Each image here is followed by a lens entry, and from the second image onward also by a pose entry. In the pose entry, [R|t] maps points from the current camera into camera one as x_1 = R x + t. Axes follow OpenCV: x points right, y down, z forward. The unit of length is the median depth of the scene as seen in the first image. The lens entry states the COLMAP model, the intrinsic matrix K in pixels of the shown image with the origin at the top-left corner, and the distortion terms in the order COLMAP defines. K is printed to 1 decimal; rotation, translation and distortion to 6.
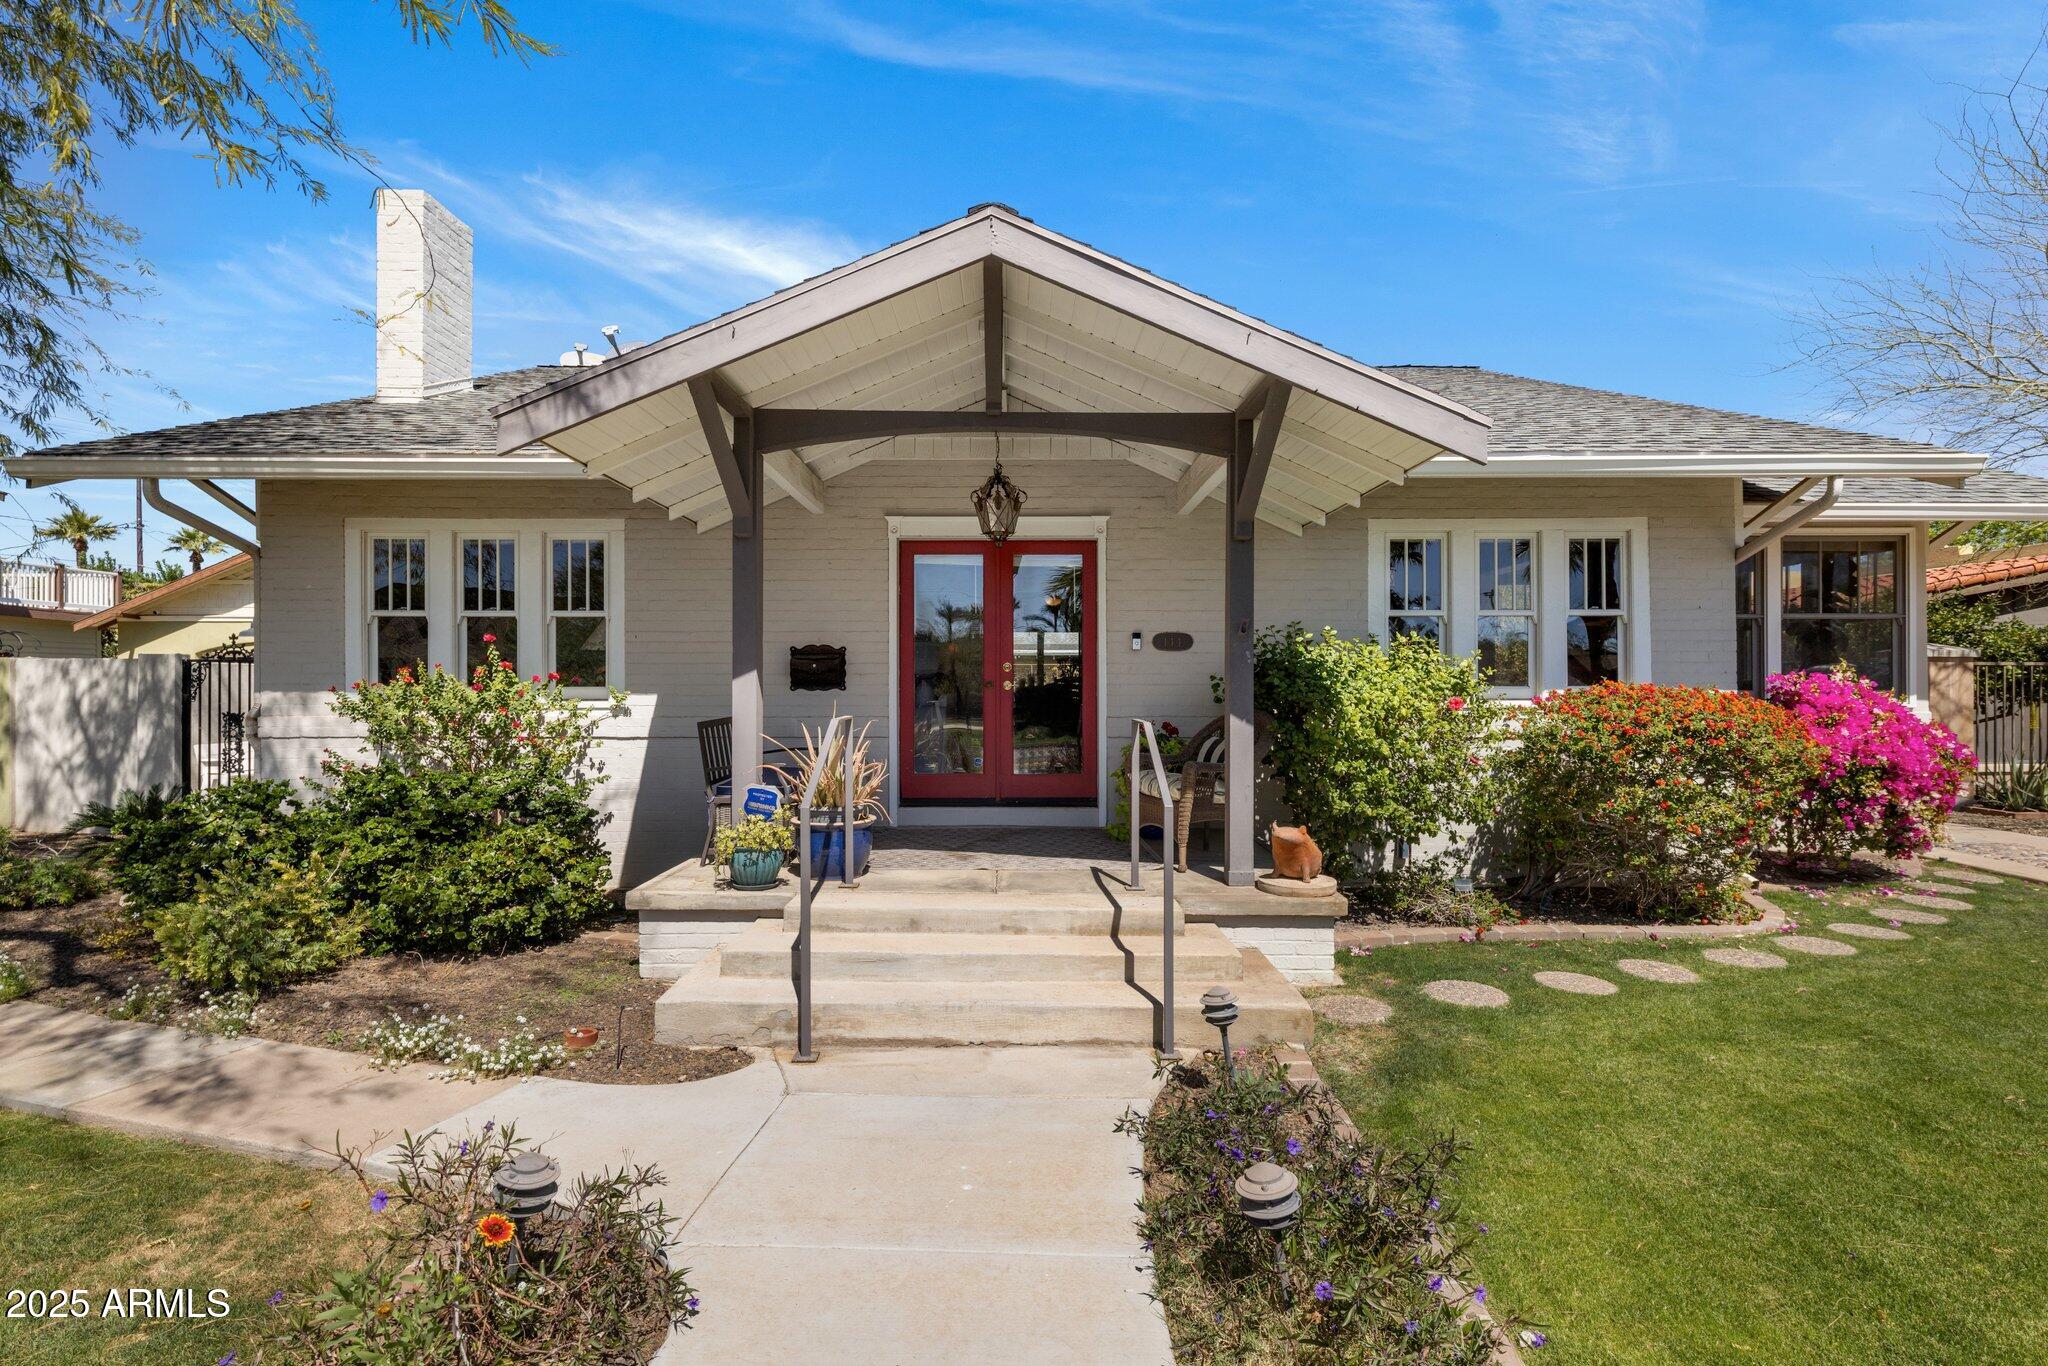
lens RADIAL K [[984.3, 0, 1020.3], [0, 984.3, 671.8], [0, 0, 1]] dist [-0.001118, -0.000076]
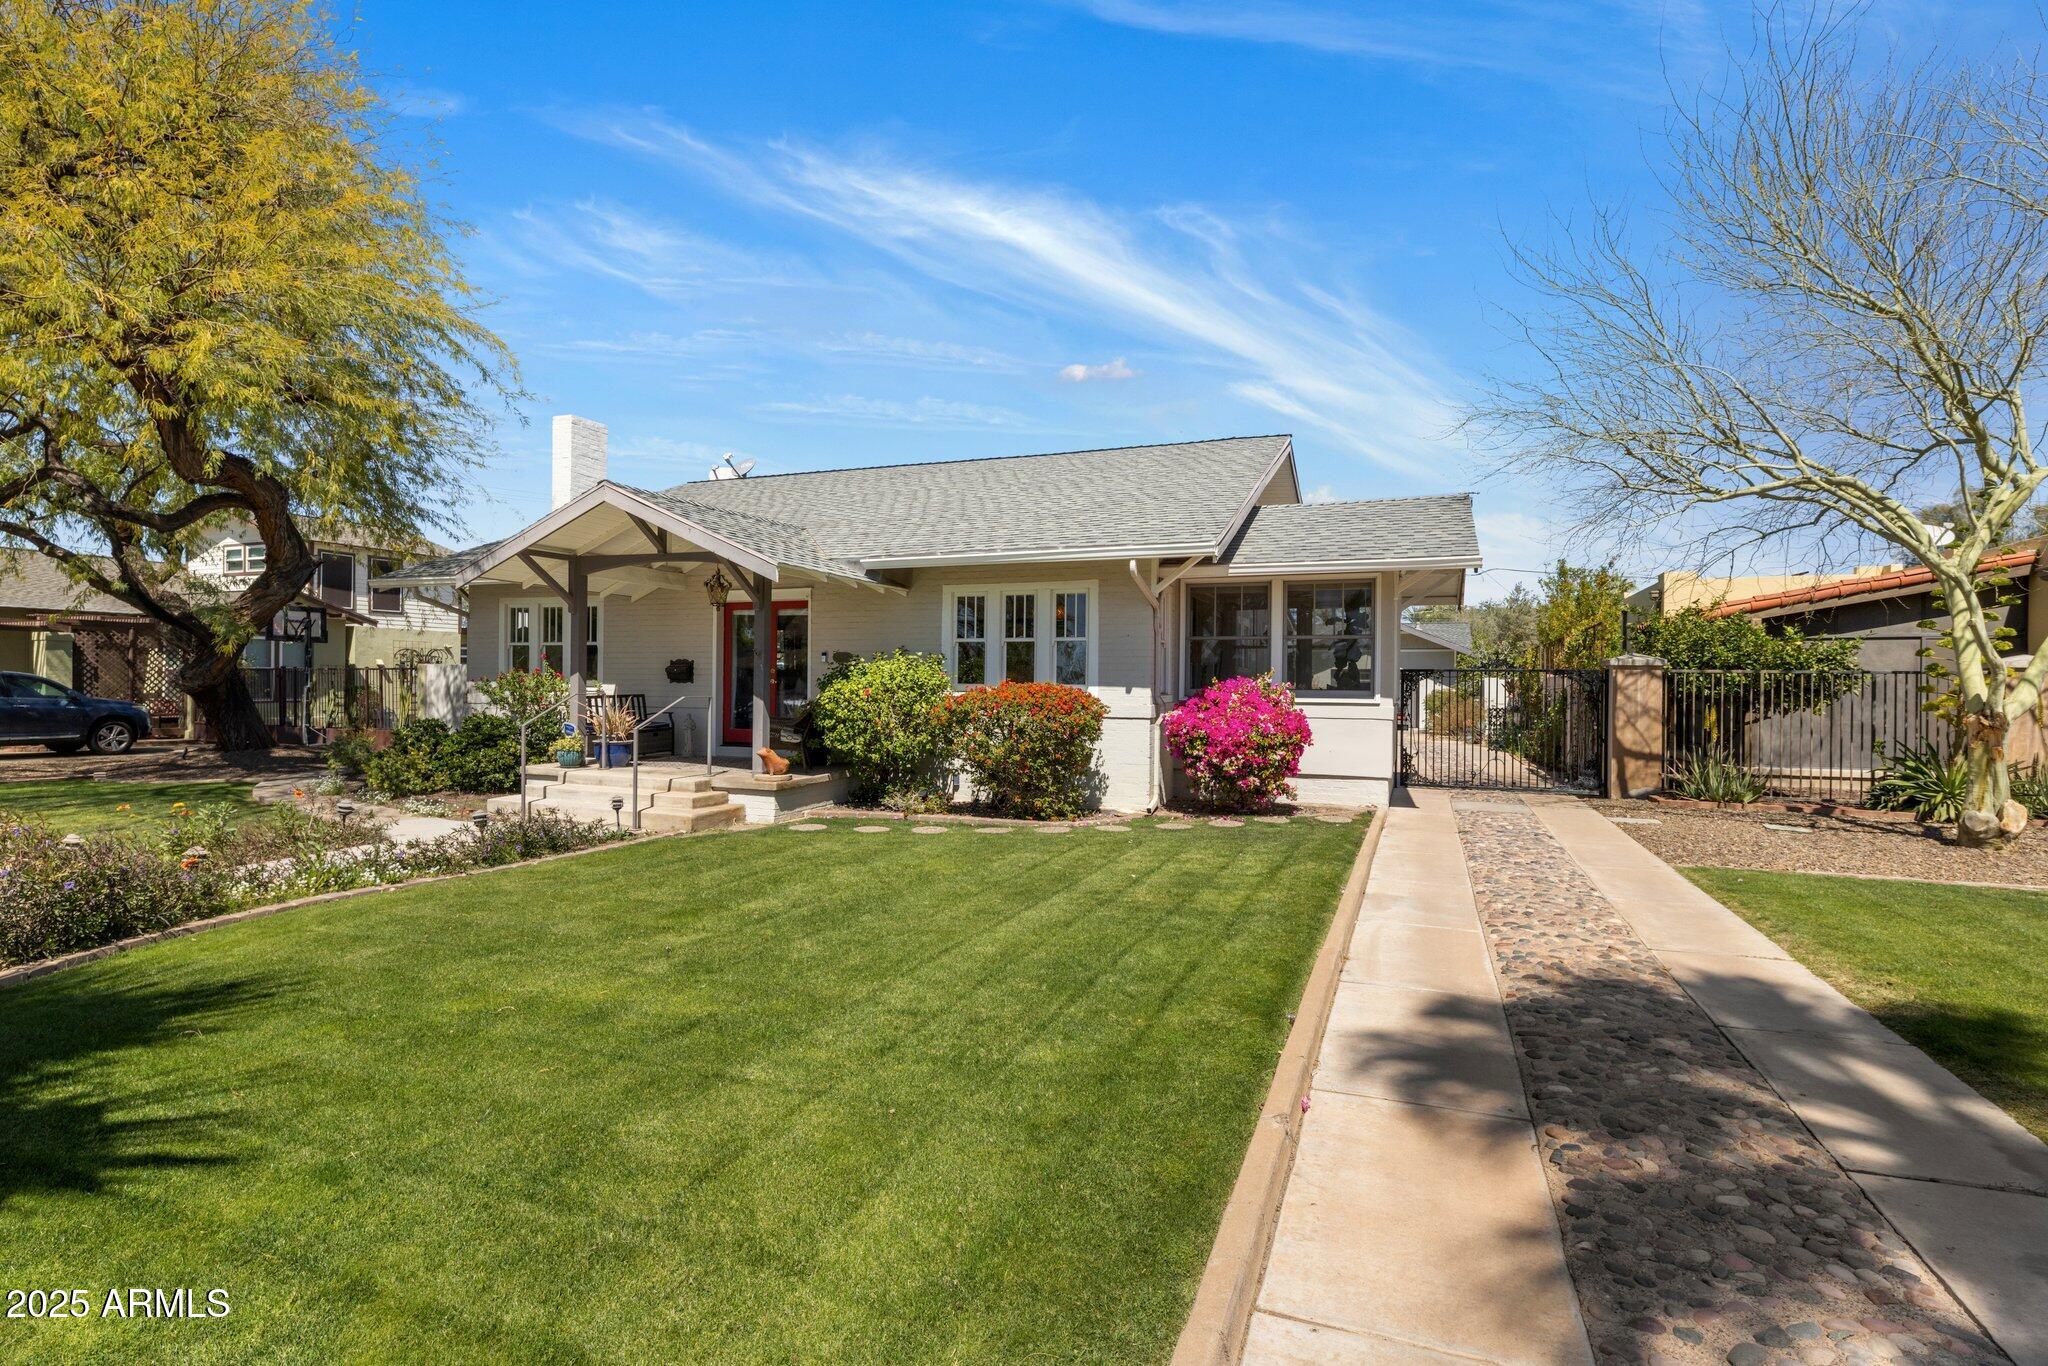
lens RADIAL K [[1008.3, 0, 1027.5], [0, 1008.3, 691.7], [0, 0, 1]] dist [-0.005299, -0.000227]
pose [[0.929486, 0.011549, -0.368678, 1.130800], [-0.004885, 0.999807, 0.019003, -0.004658], [0.368826, -0.015862, 0.929363, -0.555346]]
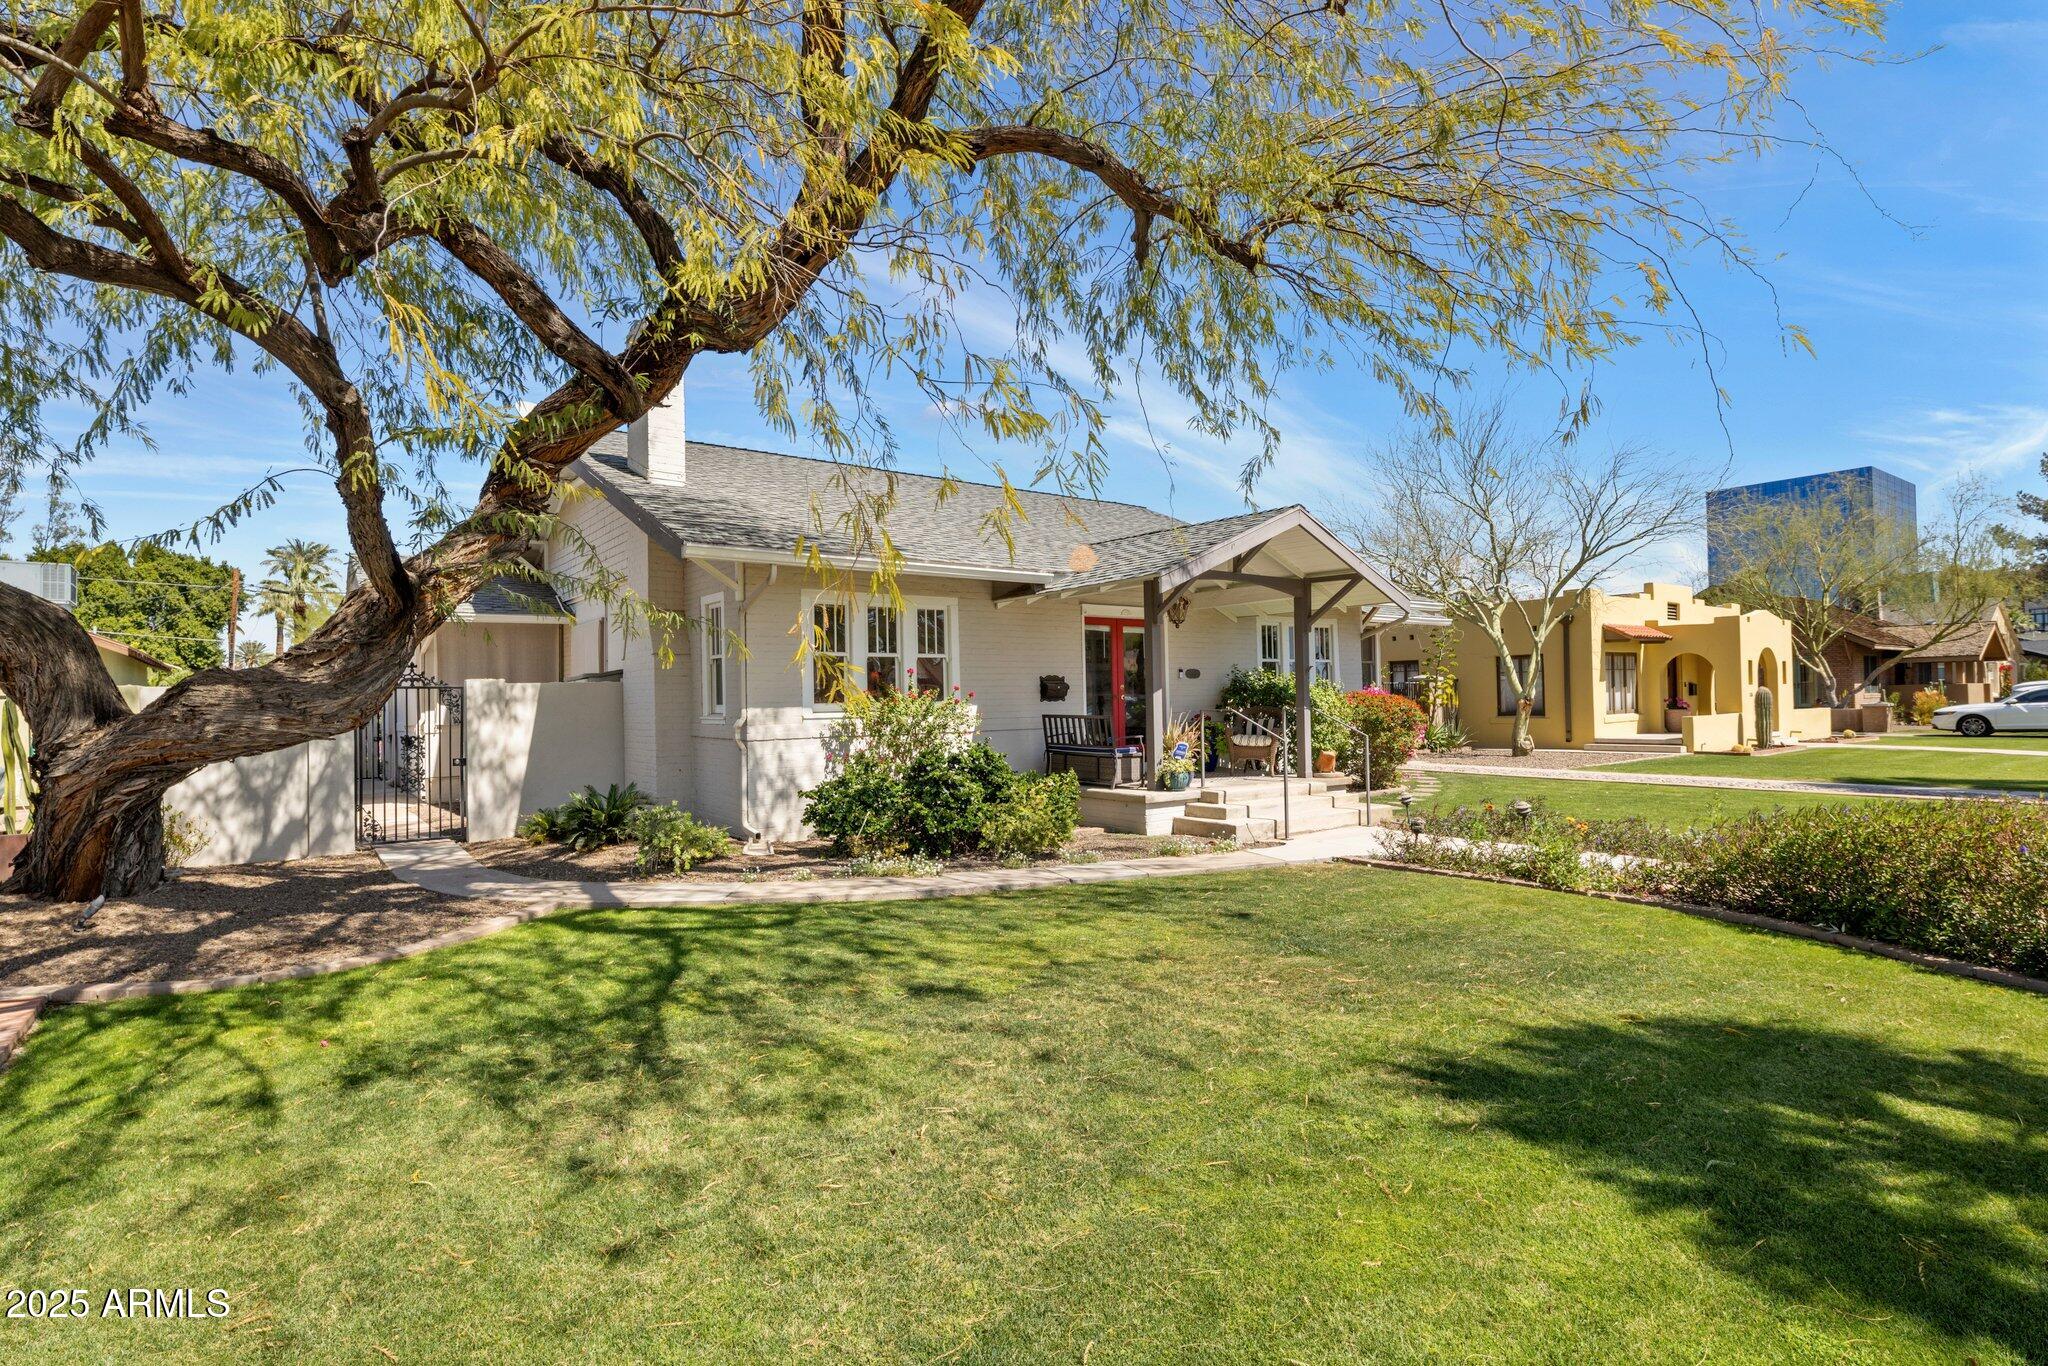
lens RADIAL K [[1008.3, 0, 1020.7], [0, 1008.3, 683.9], [0, 0, 1]] dist [-0.005299, -0.000227]
pose [[0.788984, -0.003999, 0.614401, -1.360074], [0.009024, 0.999946, -0.005080, -0.003814], [-0.614347, 0.009553, 0.788978, -0.374741]]
